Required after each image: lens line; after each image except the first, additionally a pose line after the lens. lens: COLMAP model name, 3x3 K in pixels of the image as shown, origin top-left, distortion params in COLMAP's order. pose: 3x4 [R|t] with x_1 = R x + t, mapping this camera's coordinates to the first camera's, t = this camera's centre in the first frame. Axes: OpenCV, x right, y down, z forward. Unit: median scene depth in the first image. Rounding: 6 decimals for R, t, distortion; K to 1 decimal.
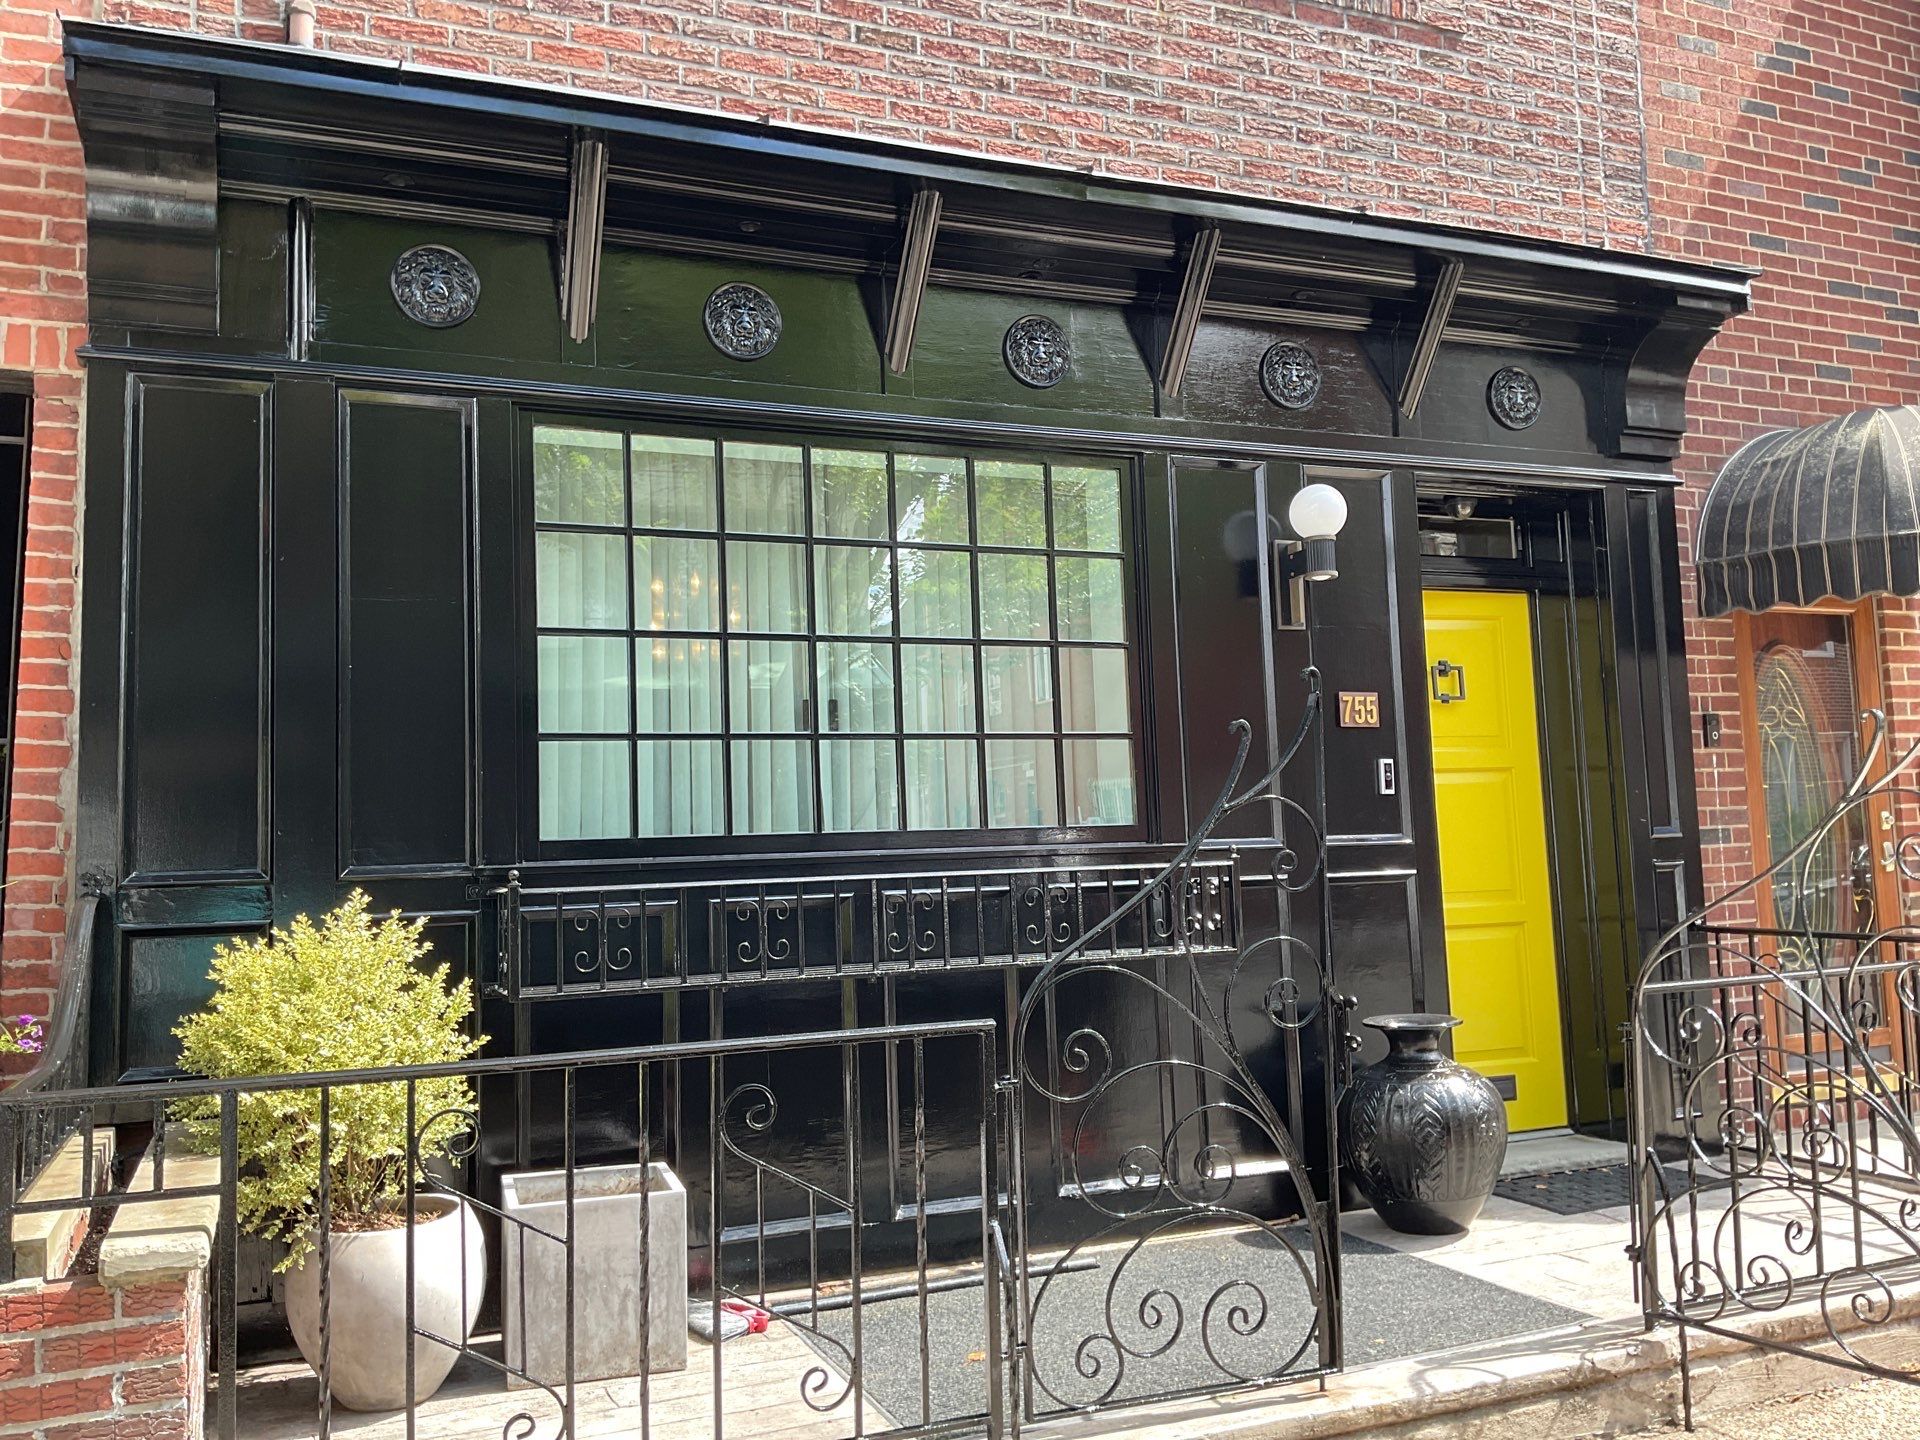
lens RADIAL K [[1610.1, 0, 957.6], [0, 1610.1, 715.0], [0, 0, 1]] dist [0.029435, -0.108452]
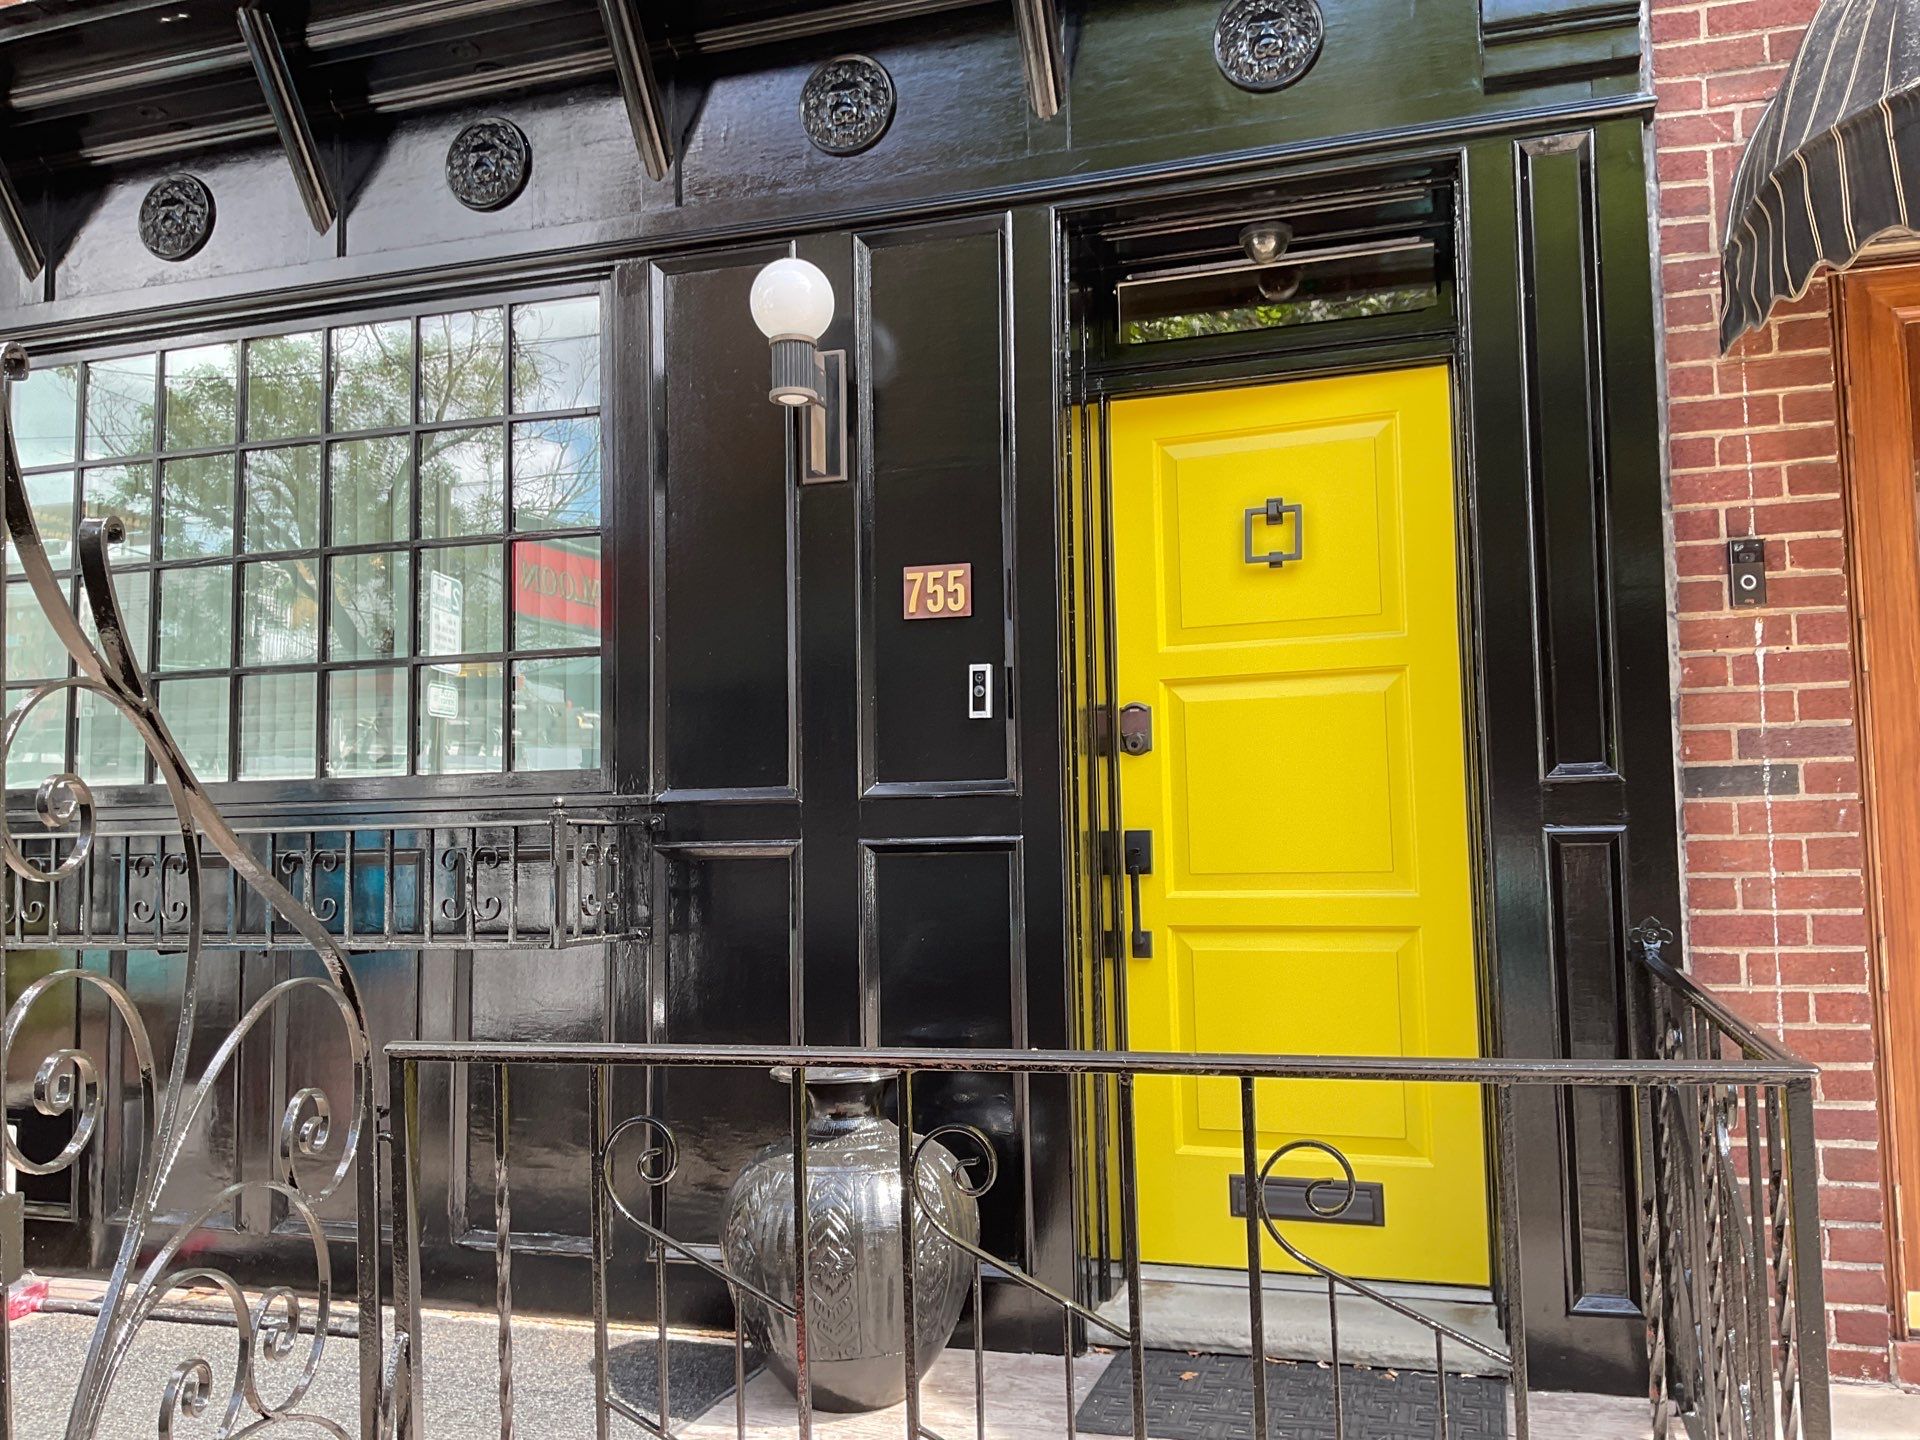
lens RADIAL K [[1610.1, 0, 960.0], [0, 1610.1, 727.0], [0, 0, 1]] dist [0.029435, -0.108452]
pose [[0.764383, -0.026078, -0.644235, 0.671875], [0.053400, 0.998309, 0.022949, 0.036915], [0.642548, -0.051945, 0.764483, 0.497086]]
